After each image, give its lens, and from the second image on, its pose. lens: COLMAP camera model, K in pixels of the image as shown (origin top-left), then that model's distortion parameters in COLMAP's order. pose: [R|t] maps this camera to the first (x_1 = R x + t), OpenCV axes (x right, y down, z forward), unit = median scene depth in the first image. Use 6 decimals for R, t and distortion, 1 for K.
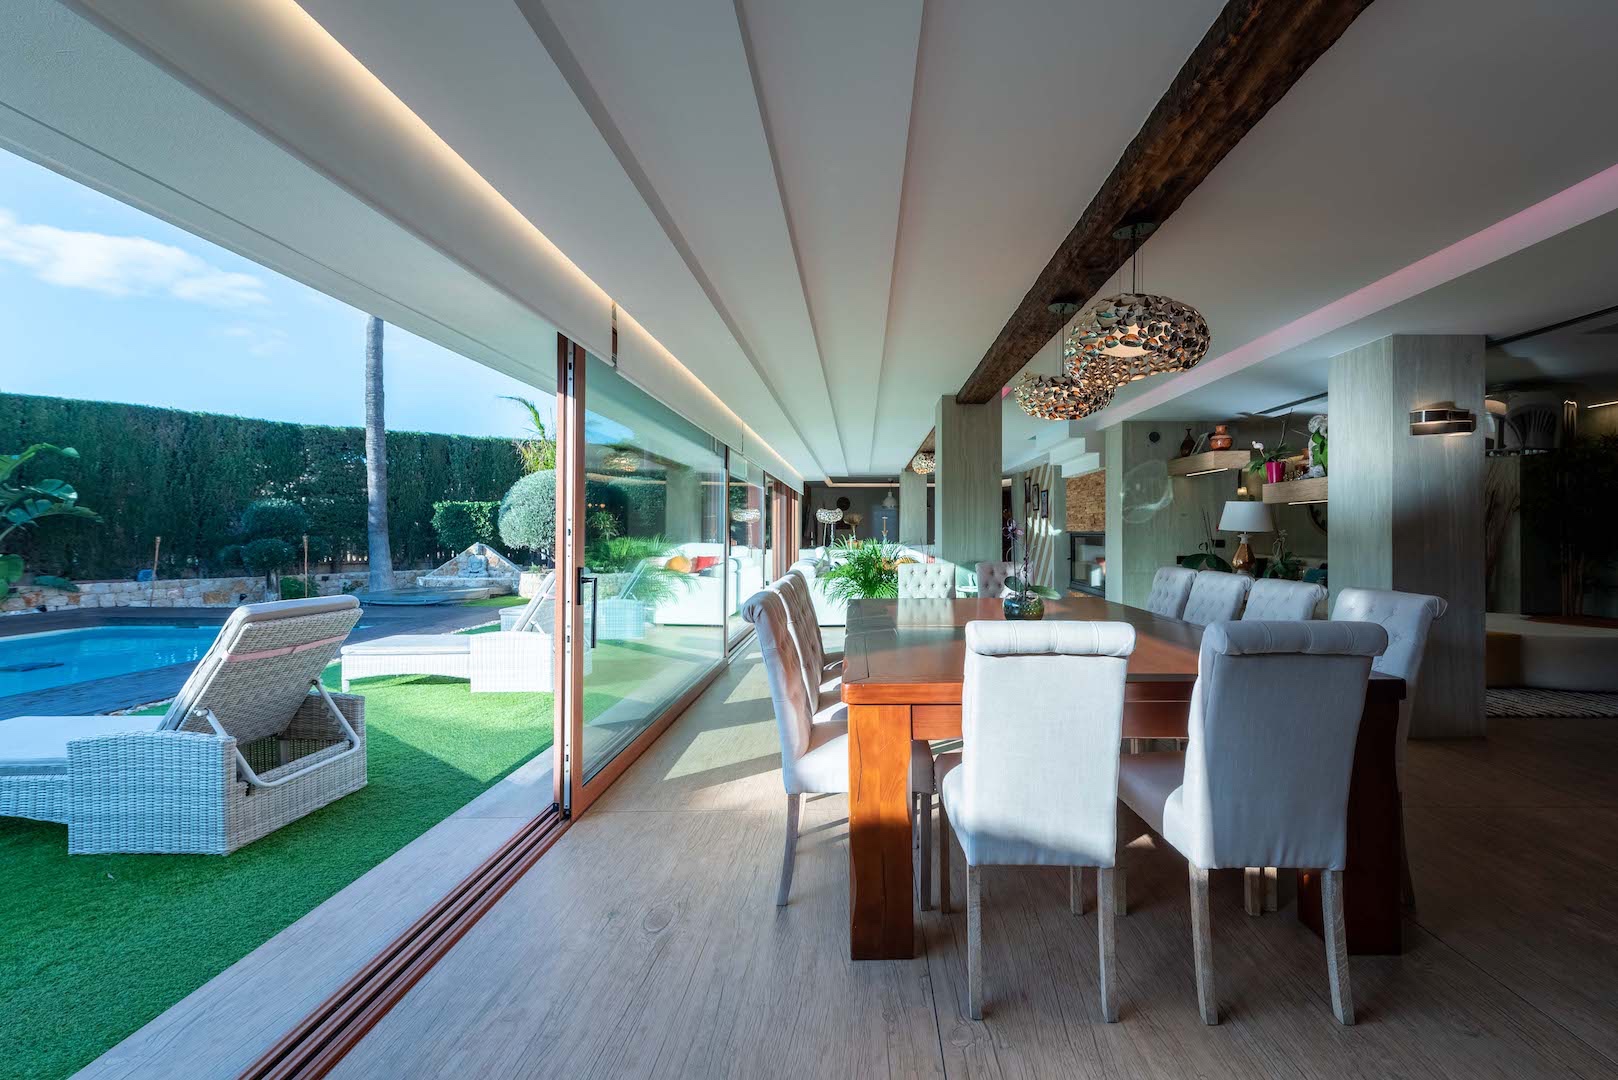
lens RADIAL K [[663.3, 0, 820.5], [0, 663.3, 534.8], [0, 0, 1]] dist [0.003565, 0.000087]
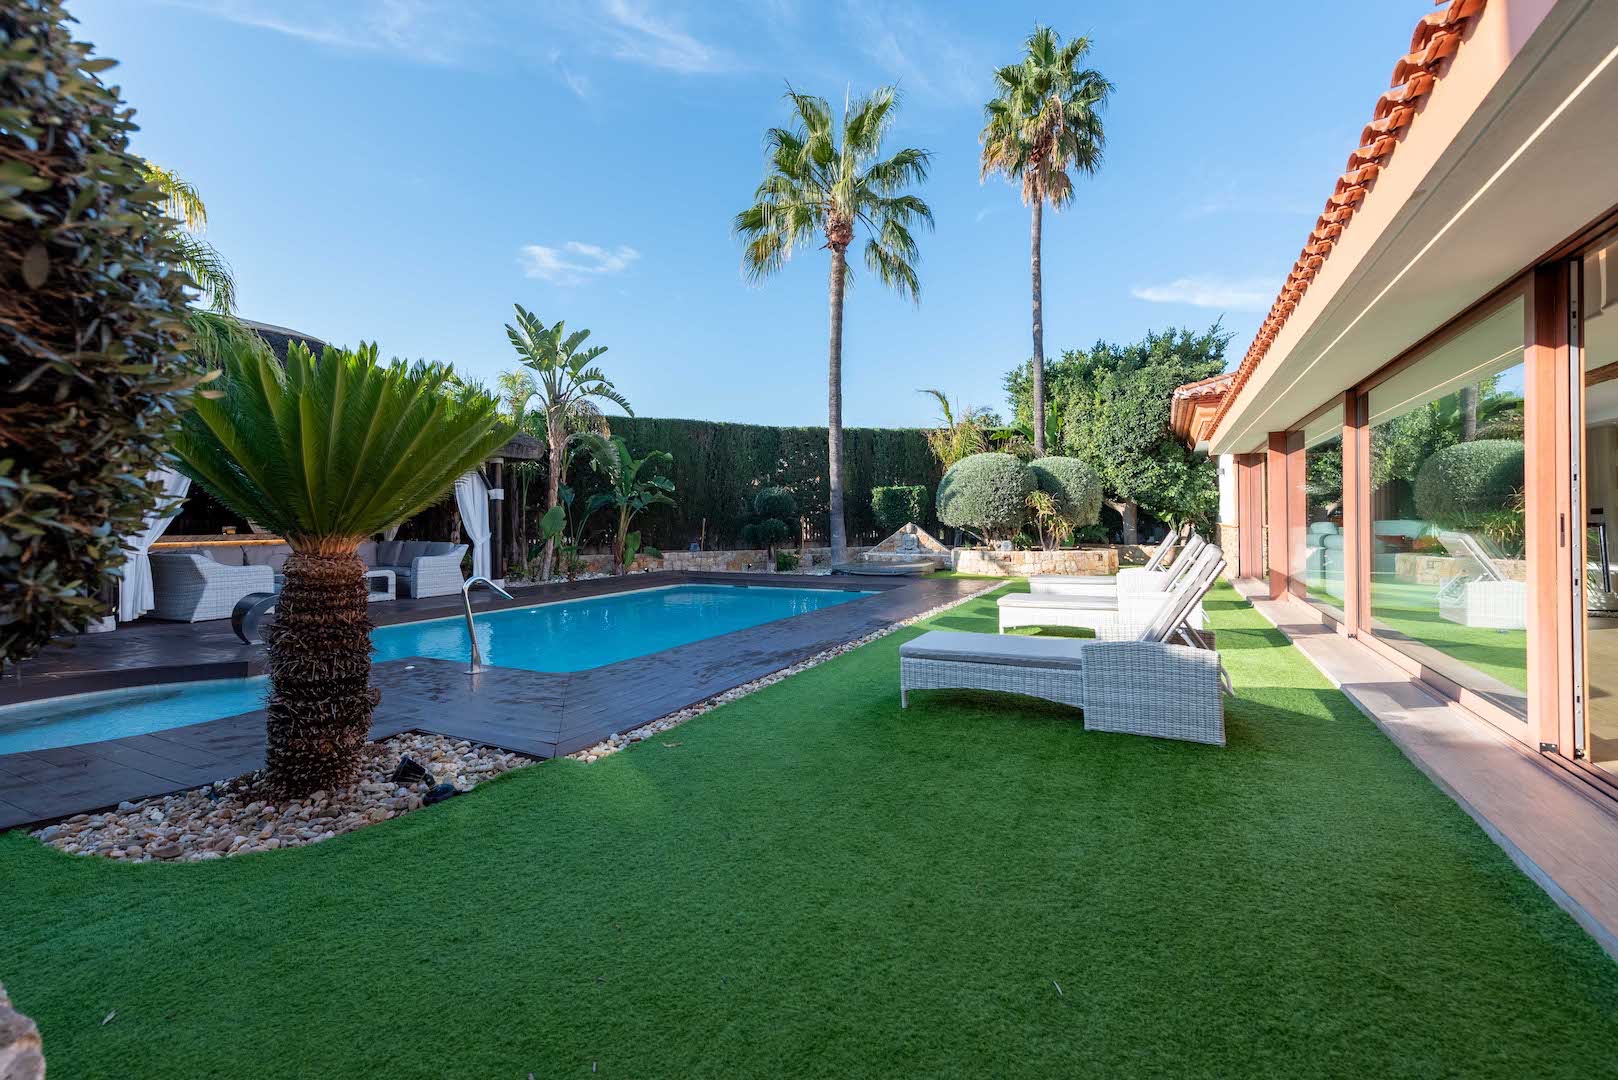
lens RADIAL K [[663.3, 0, 807.1], [0, 663.3, 525.4], [0, 0, 1]] dist [0.003565, 0.000087]
pose [[0.908688, -0.004732, -0.417450, -0.247130], [0.006674, 0.999973, 0.003192, 0.013506], [0.417423, -0.005686, 0.908694, -0.103617]]
